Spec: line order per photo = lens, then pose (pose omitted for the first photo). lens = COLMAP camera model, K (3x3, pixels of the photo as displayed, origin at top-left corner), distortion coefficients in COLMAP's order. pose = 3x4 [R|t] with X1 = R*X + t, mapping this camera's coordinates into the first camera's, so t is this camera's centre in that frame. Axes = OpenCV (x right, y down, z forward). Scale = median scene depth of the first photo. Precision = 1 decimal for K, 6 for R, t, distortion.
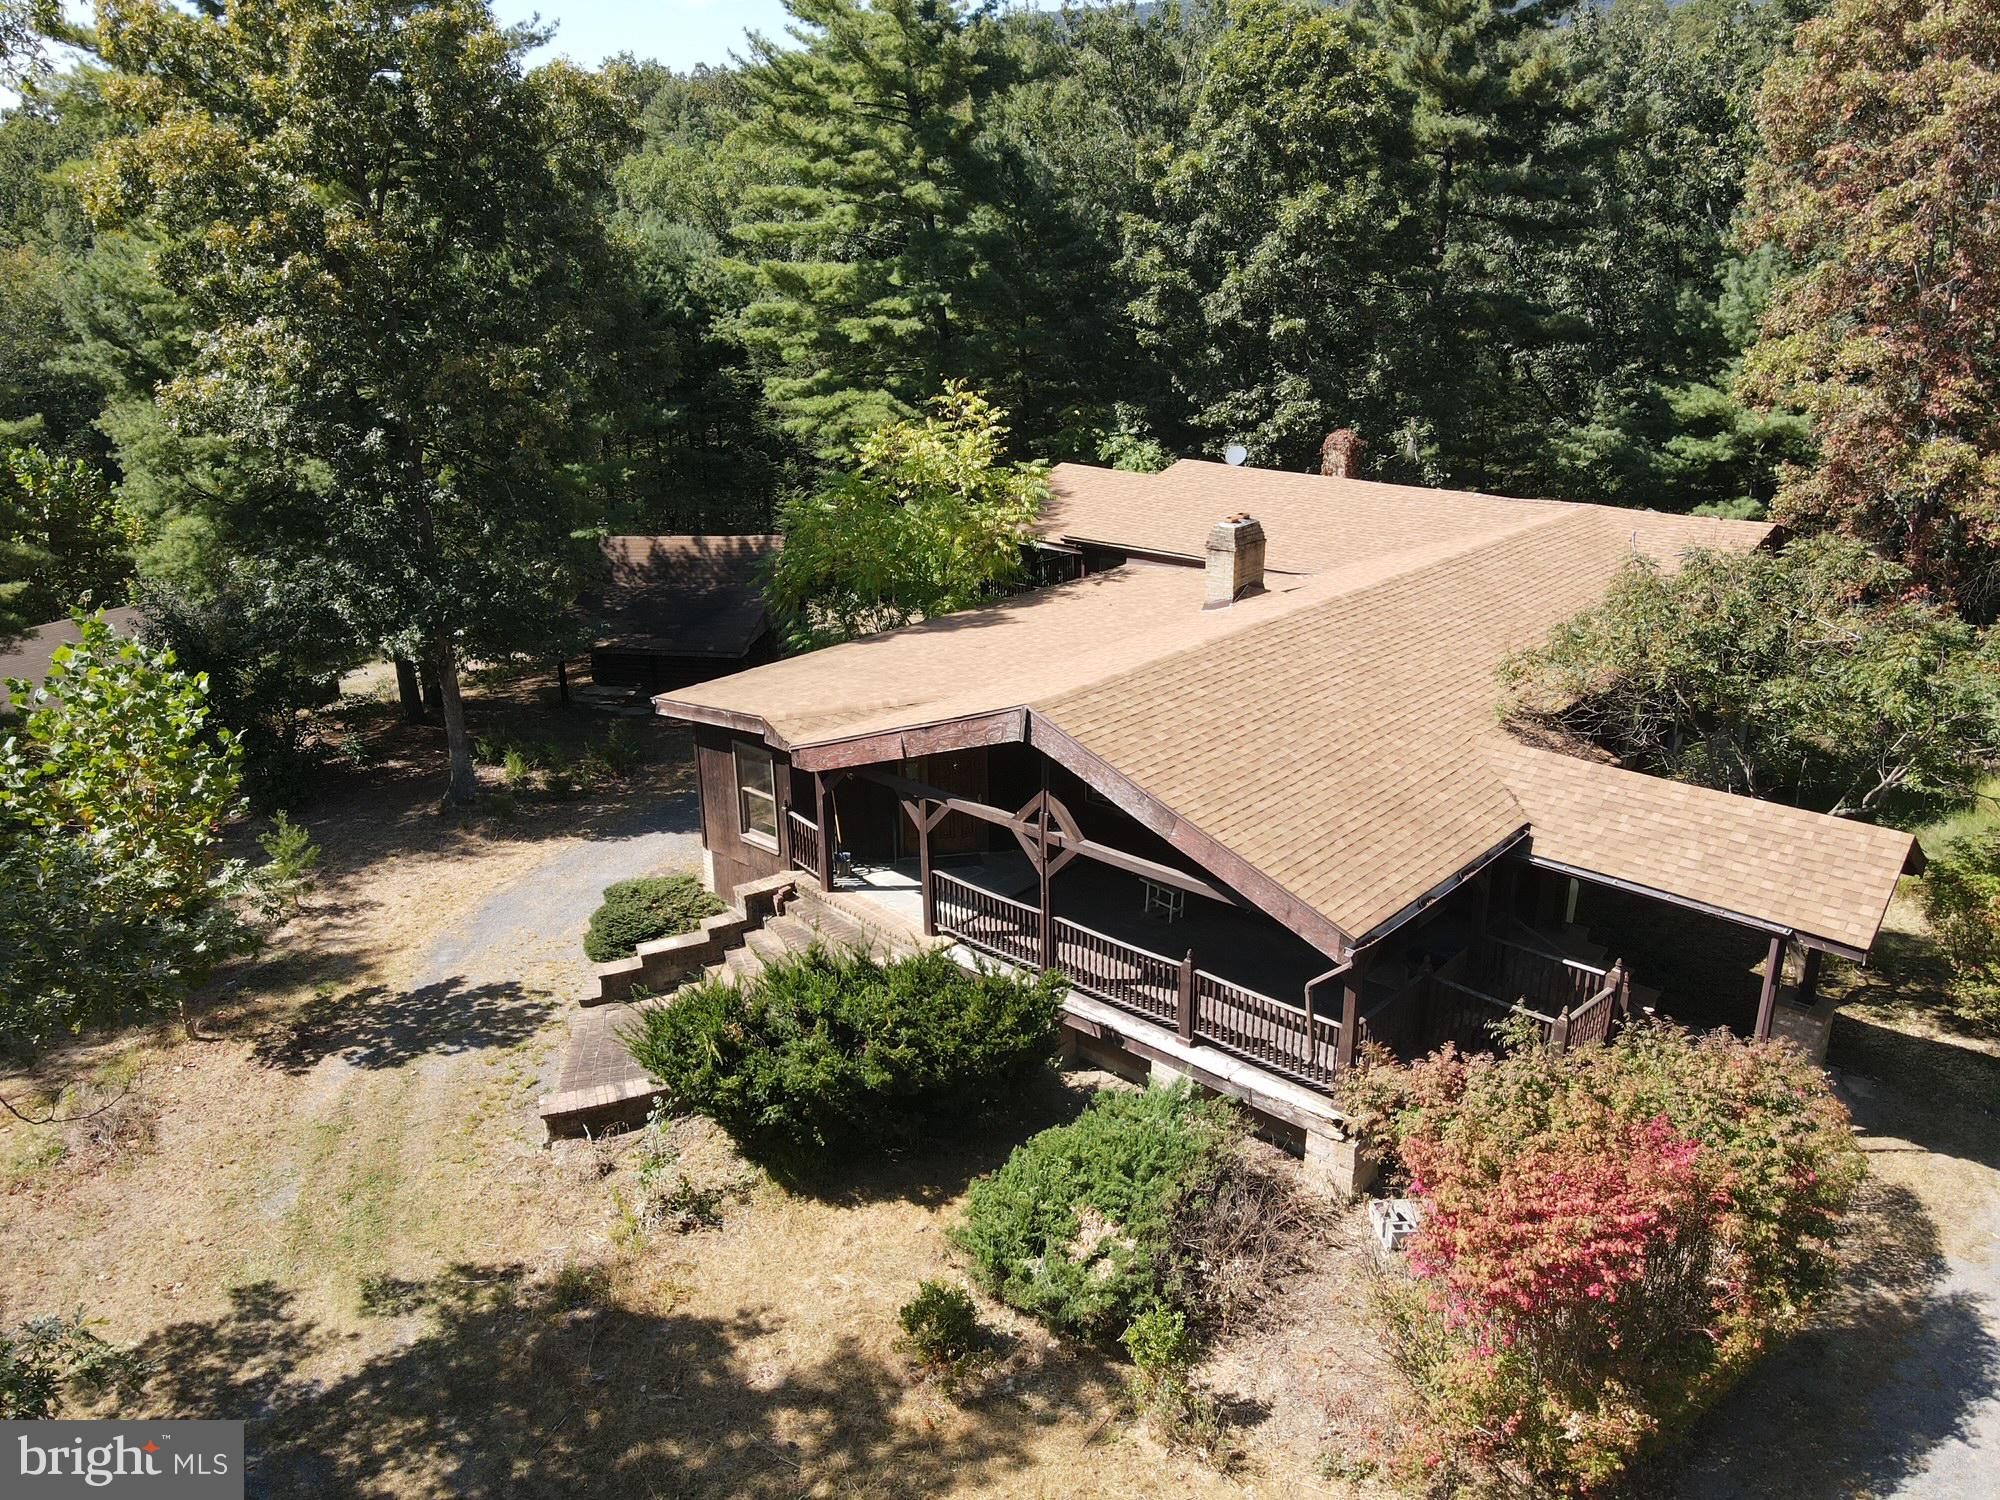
lens RADIAL K [[1481.3, 0, 1000.0], [0, 1481.3, 750.0], [0, 0, 1]] dist [0.009714, 0.012610]
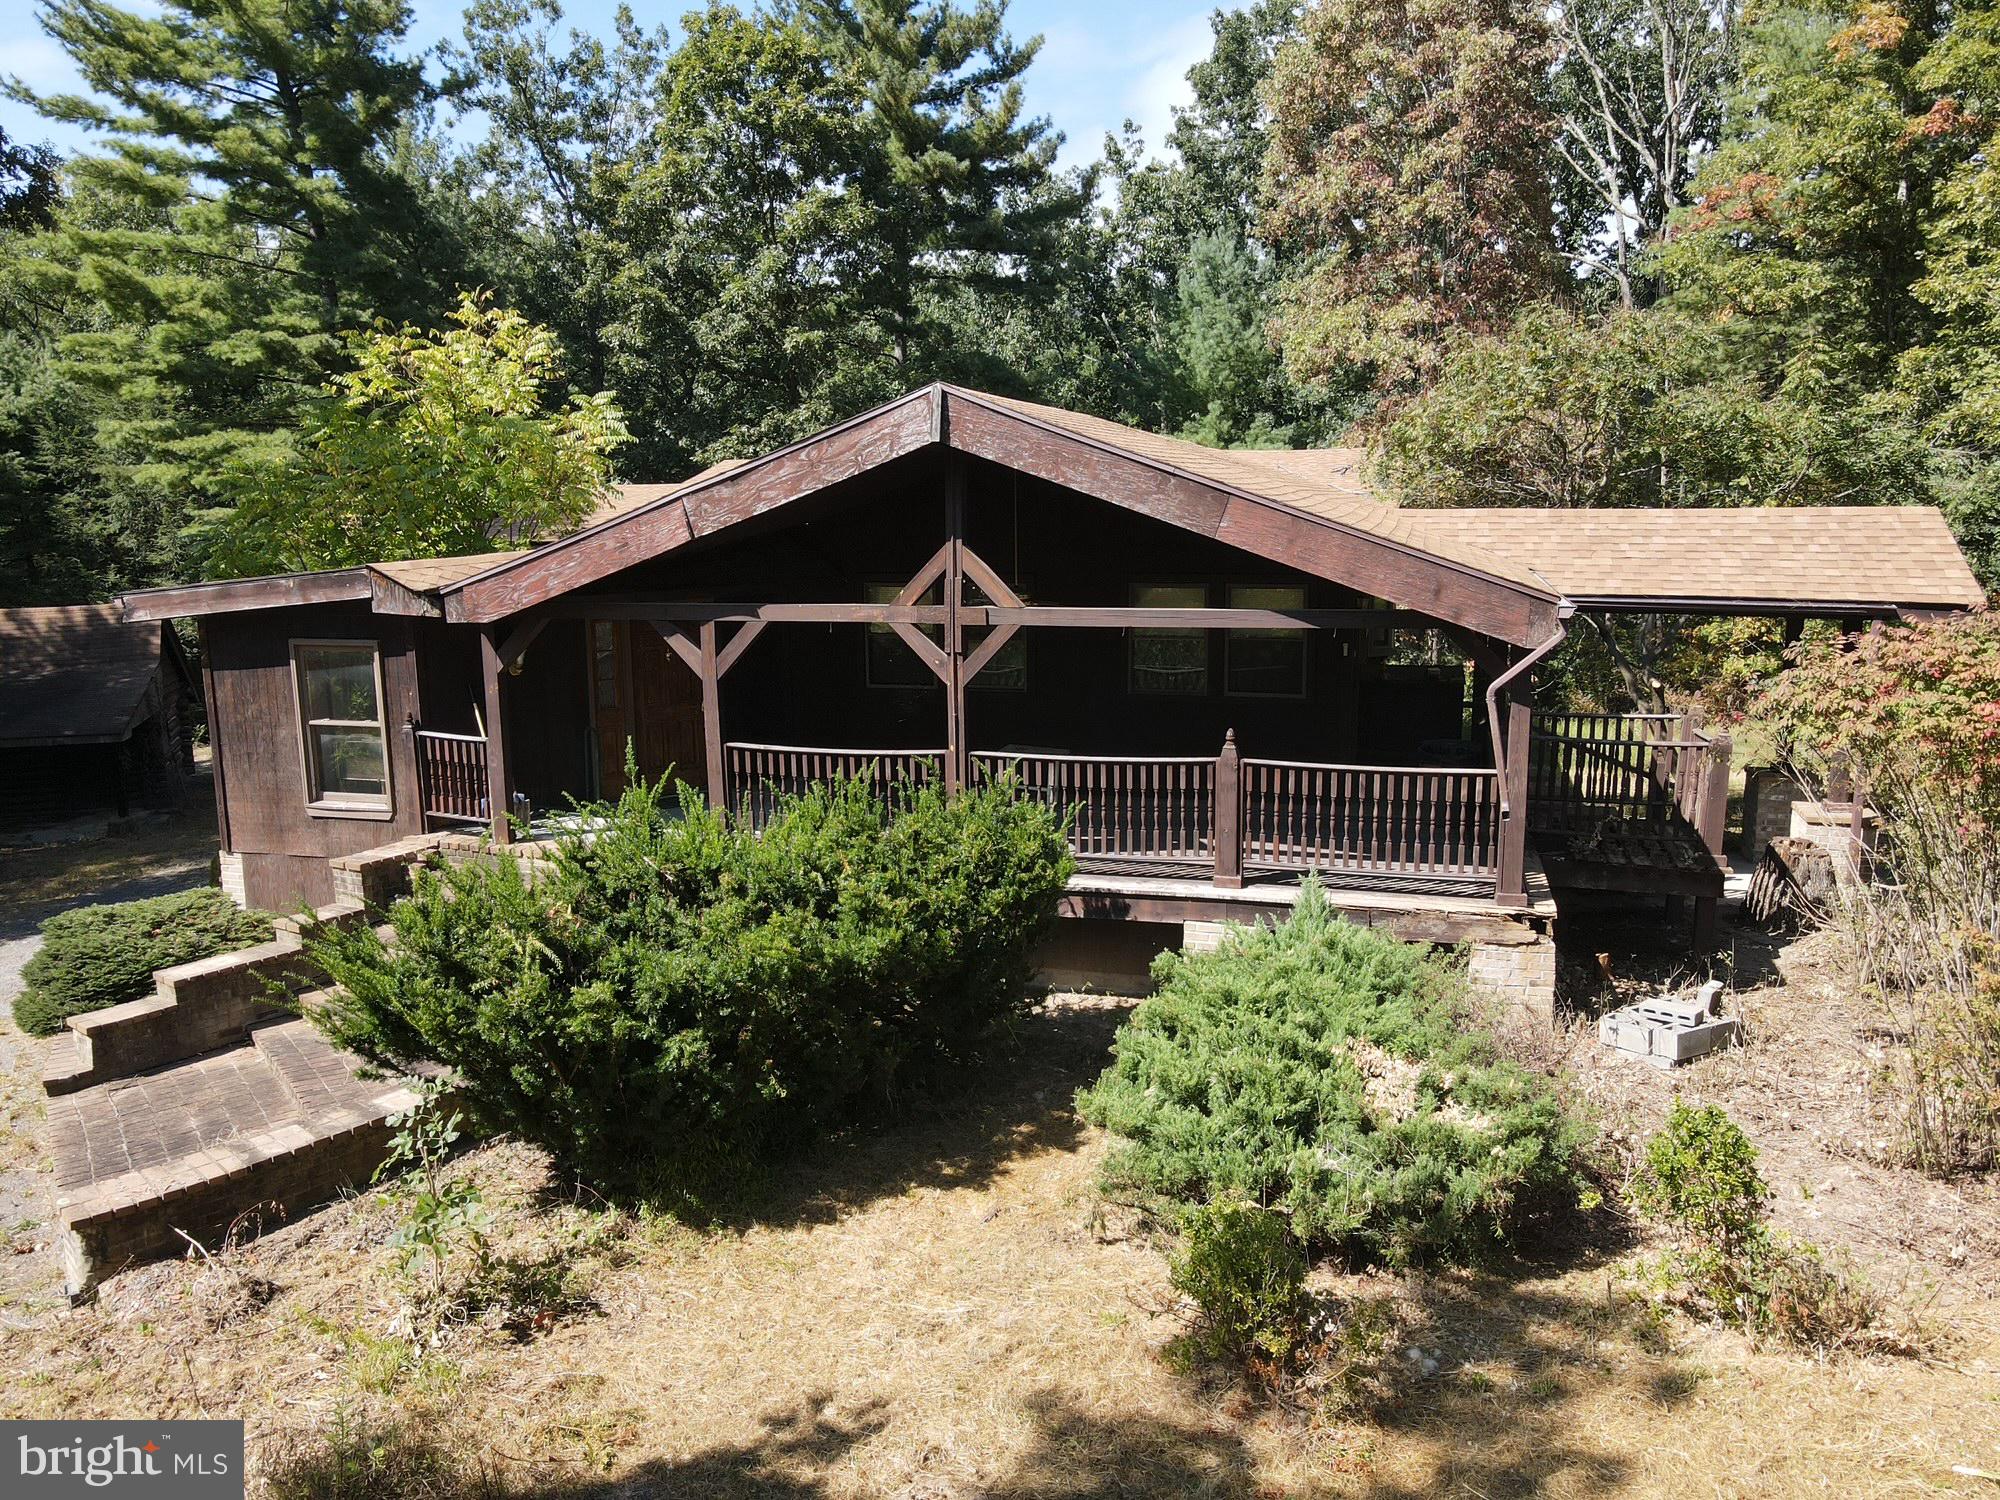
lens RADIAL K [[1481.3, 0, 1000.0], [0, 1481.3, 750.0], [0, 0, 1]] dist [0.009714, 0.012610]
pose [[0.890981, -0.076172, 0.447605, -0.211244], [0.155887, 0.977222, -0.144001, 0.181496], [-0.426440, 0.198078, 0.882561, 0.379162]]
